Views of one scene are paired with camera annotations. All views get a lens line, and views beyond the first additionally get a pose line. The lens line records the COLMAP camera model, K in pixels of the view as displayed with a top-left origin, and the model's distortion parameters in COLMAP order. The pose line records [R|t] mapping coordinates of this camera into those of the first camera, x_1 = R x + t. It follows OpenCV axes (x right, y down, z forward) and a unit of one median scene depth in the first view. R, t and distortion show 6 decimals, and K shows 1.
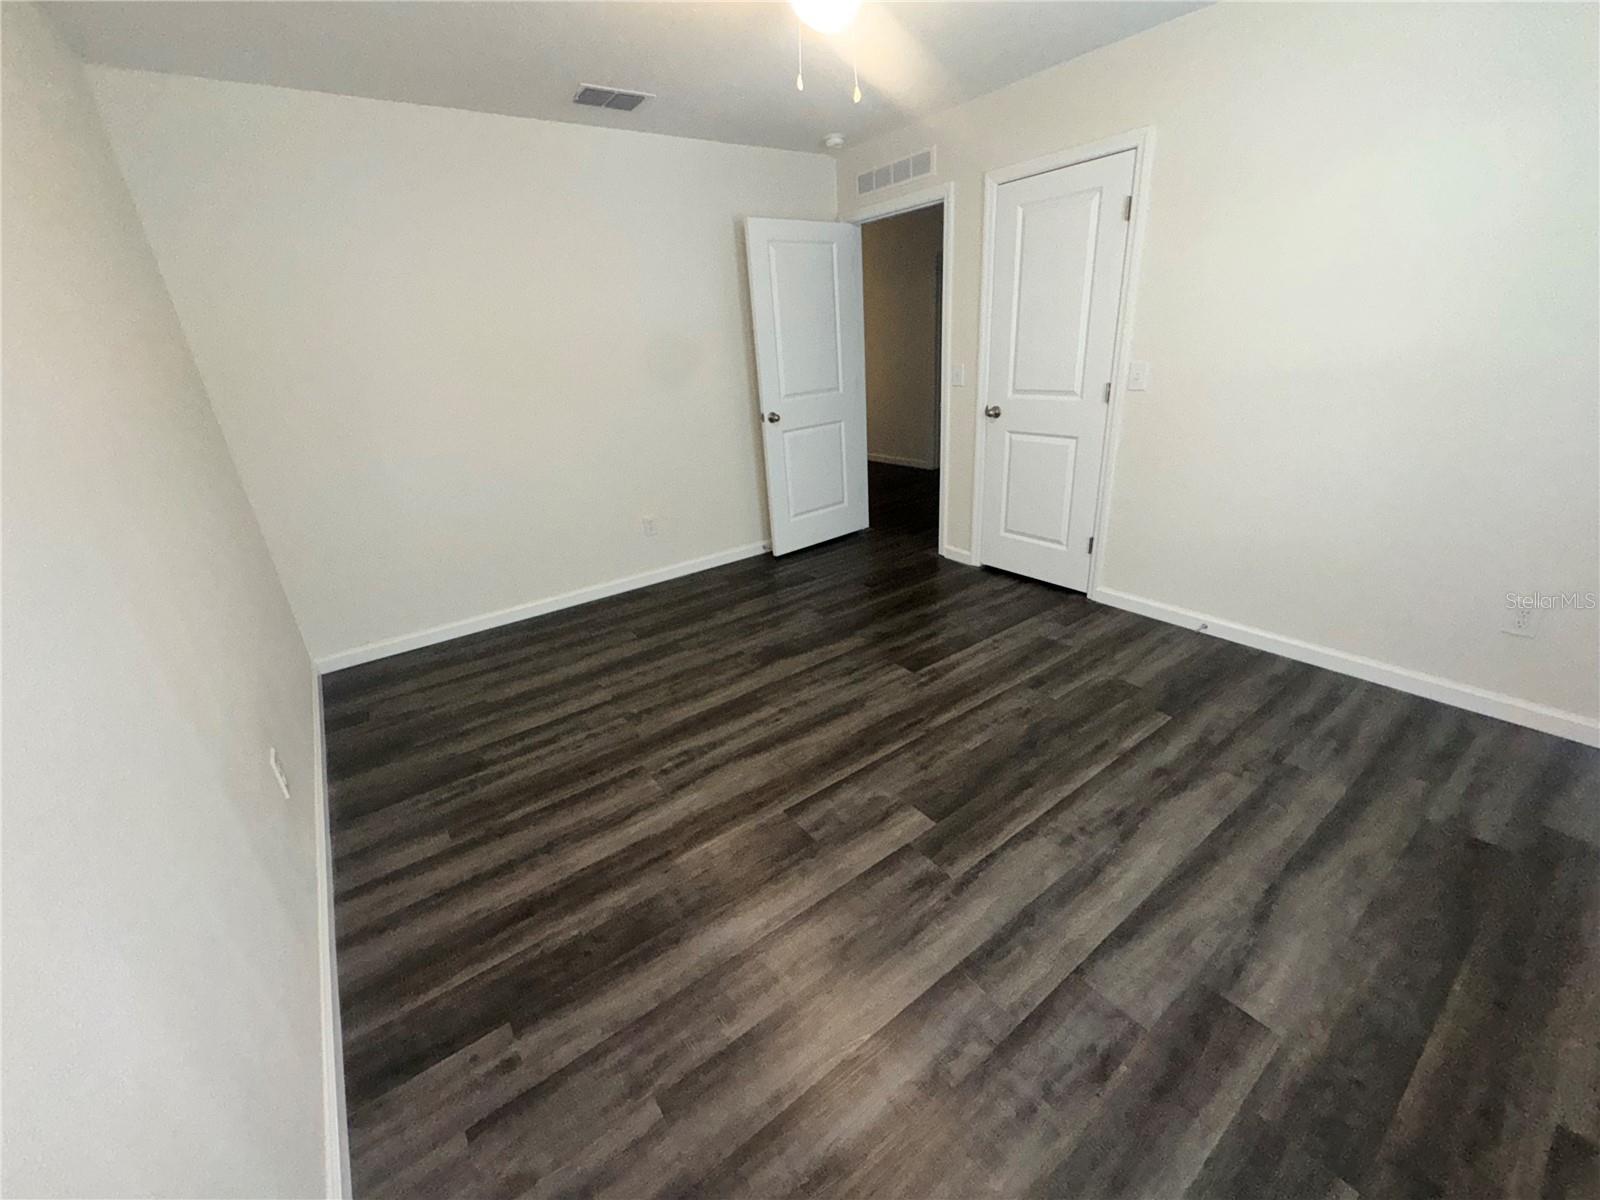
lens RADIAL K [[624.8, 0, 795.9], [0, 624.8, 578.6], [0, 0, 1]] dist [-0.024300, 0.000067]
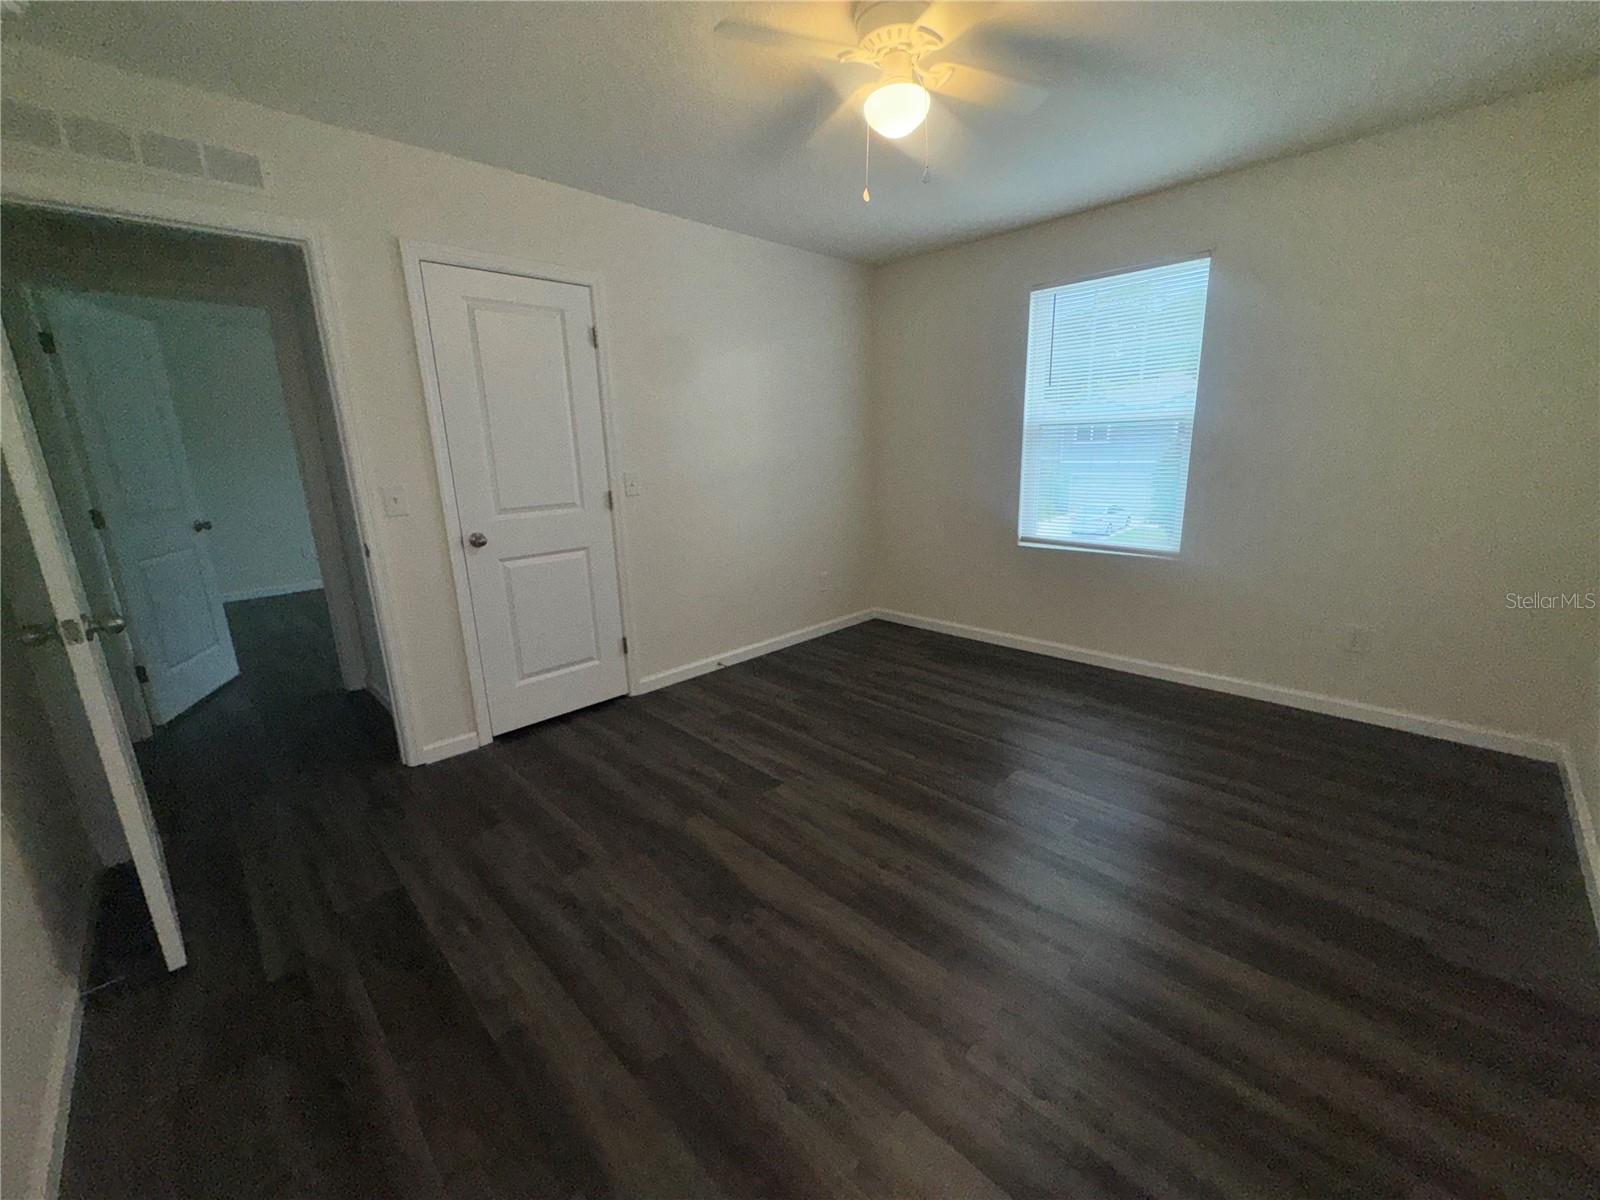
lens RADIAL K [[624.8, 0, 795.9], [0, 624.8, 578.6], [0, 0, 1]] dist [-0.024300, 0.000067]
pose [[-0.127234, -0.137384, 0.982312, -0.582997], [0.391088, 0.903178, 0.176972, -0.237958], [-0.911516, 0.406687, -0.061185, 0.813362]]
